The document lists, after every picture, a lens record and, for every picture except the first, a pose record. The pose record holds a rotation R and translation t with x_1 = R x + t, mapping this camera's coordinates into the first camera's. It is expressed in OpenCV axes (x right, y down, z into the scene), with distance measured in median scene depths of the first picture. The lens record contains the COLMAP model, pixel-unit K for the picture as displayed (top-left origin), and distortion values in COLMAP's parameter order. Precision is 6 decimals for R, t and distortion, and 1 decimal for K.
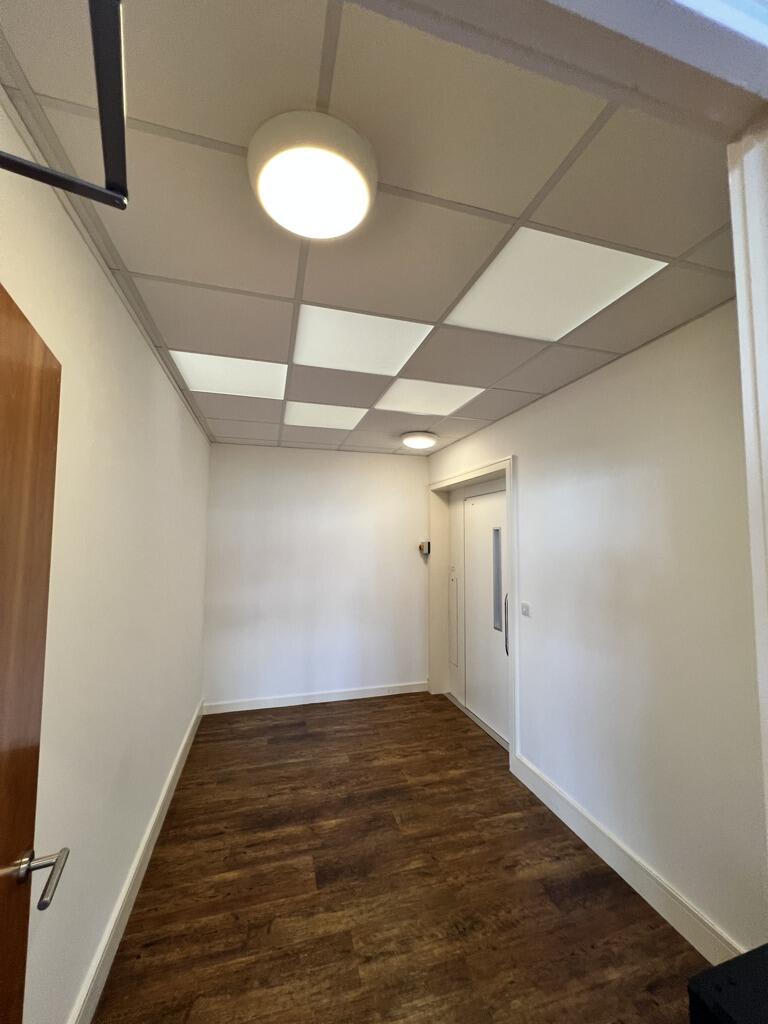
lens RADIAL K [[409.1, 0, 386.0], [0, 409.1, 511.5], [0, 0, 1]] dist [0.004708, -0.000077]
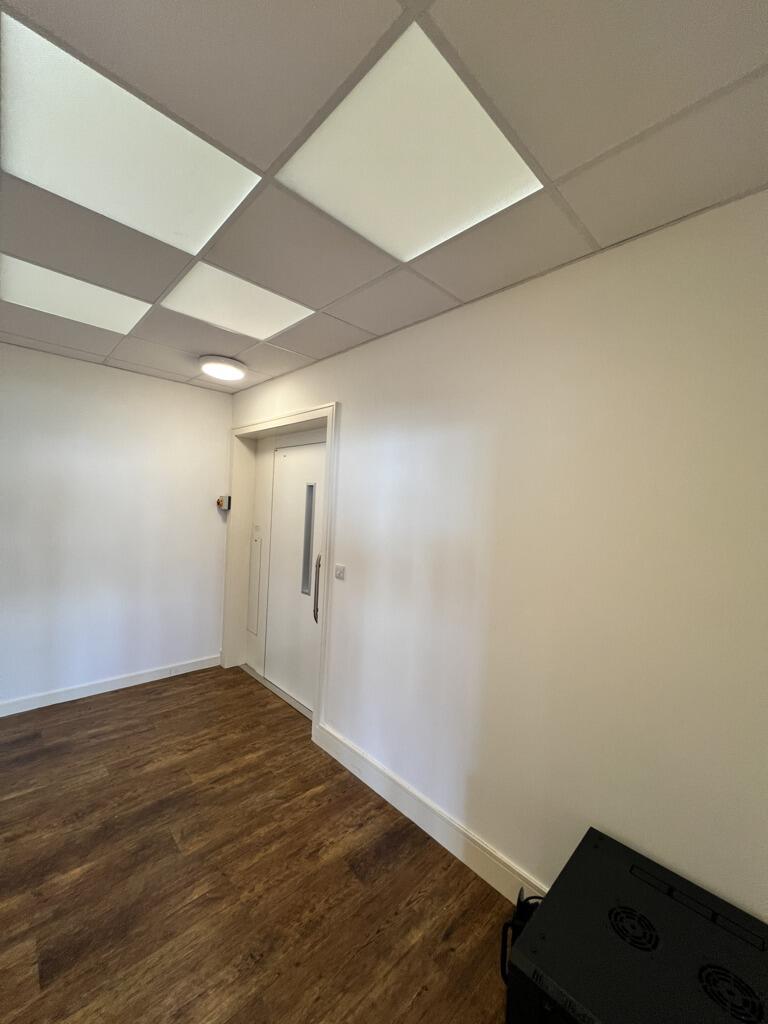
lens RADIAL K [[409.1, 0, 381.8], [0, 409.1, 512.8], [0, 0, 1]] dist [0.004708, -0.000077]
pose [[0.889880, 0.030139, 0.455197, 0.000119], [-0.075533, 0.993777, 0.081861, 0.024537], [-0.449897, -0.107229, 0.886620, 0.162967]]
